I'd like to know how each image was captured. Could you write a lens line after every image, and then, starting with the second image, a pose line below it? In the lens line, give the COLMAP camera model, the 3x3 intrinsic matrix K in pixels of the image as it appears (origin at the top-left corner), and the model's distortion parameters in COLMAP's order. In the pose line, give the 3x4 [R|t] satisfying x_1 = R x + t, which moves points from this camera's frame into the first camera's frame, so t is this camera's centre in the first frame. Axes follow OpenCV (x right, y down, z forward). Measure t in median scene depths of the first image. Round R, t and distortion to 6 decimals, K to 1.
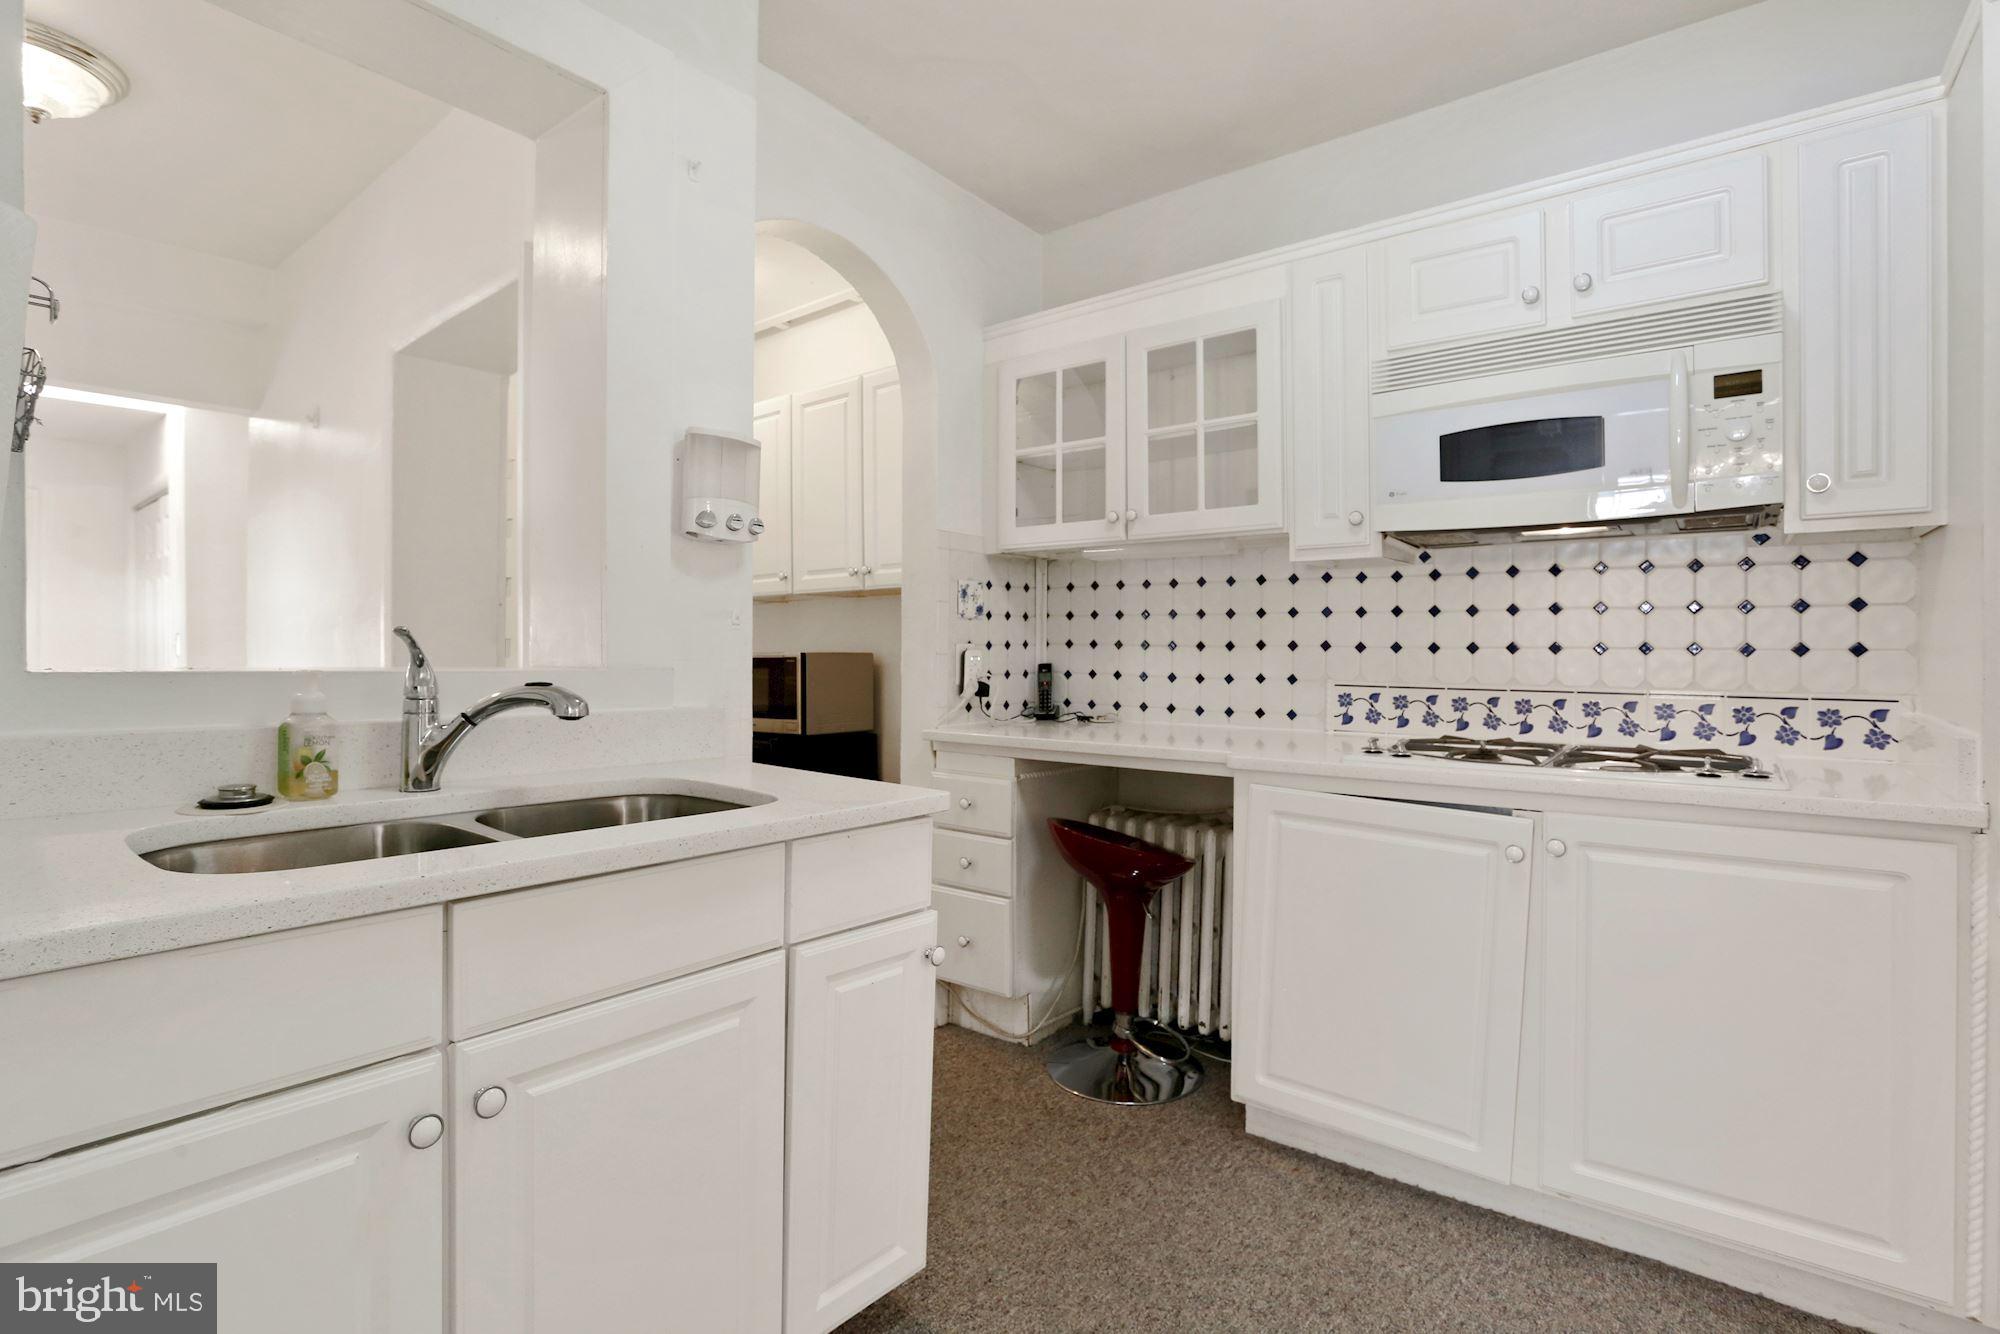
lens RADIAL K [[994.1, 0, 993.7], [0, 994.1, 613.1], [0, 0, 1]] dist [-0.031659, 0.000201]
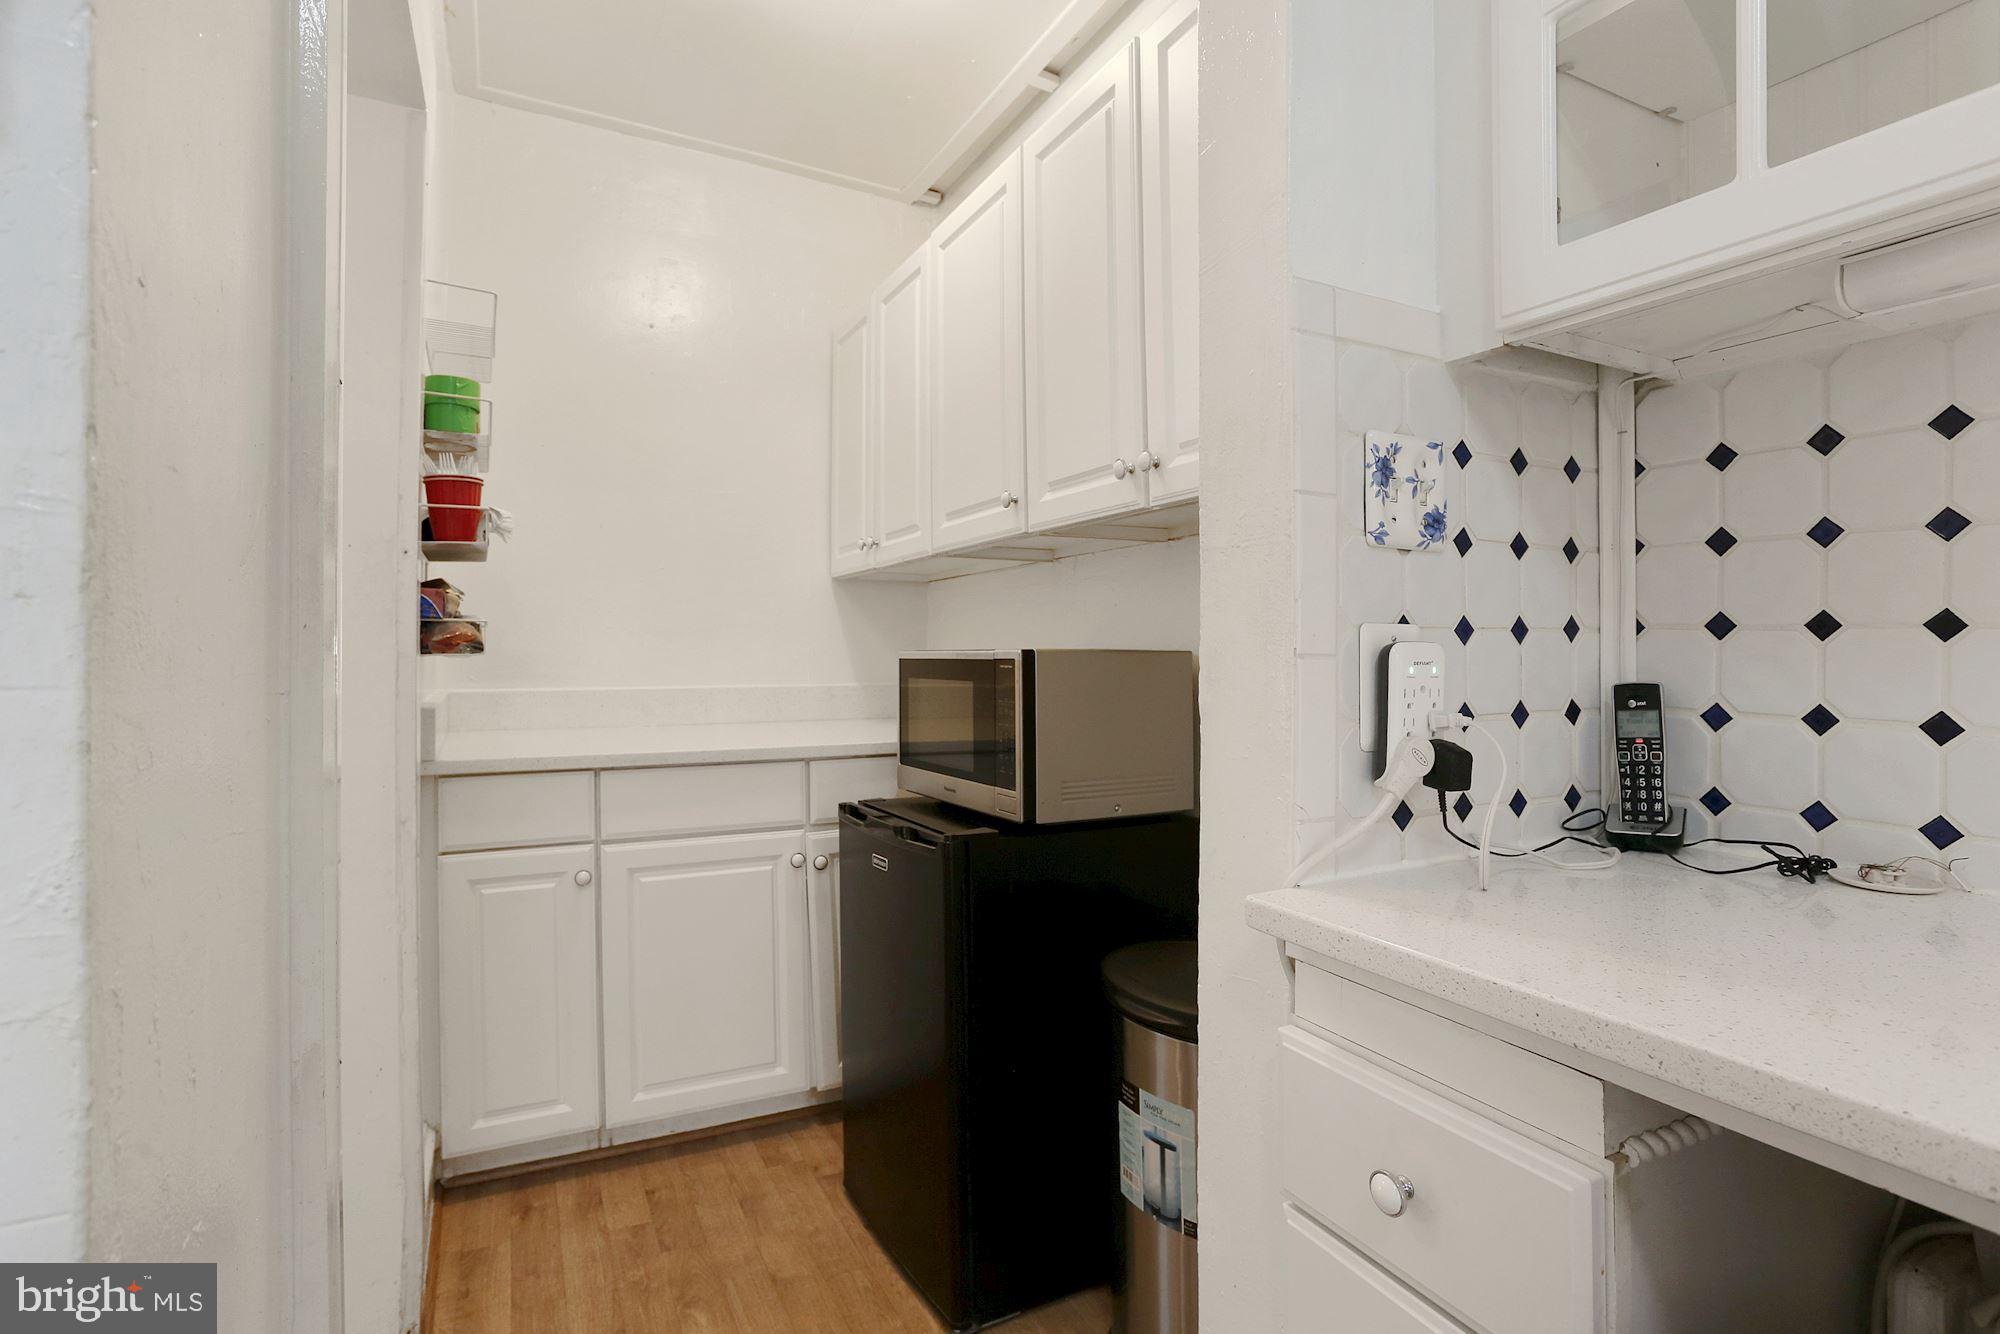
lens RADIAL K [[994.1, 0, 993.7], [0, 994.1, 613.1], [0, 0, 1]] dist [-0.031659, 0.000201]
pose [[0.915318, -0.011206, -0.402575, -0.015869], [0.012211, 0.999925, -0.000070, 0.024142], [0.402546, -0.004852, 0.915387, 0.610958]]
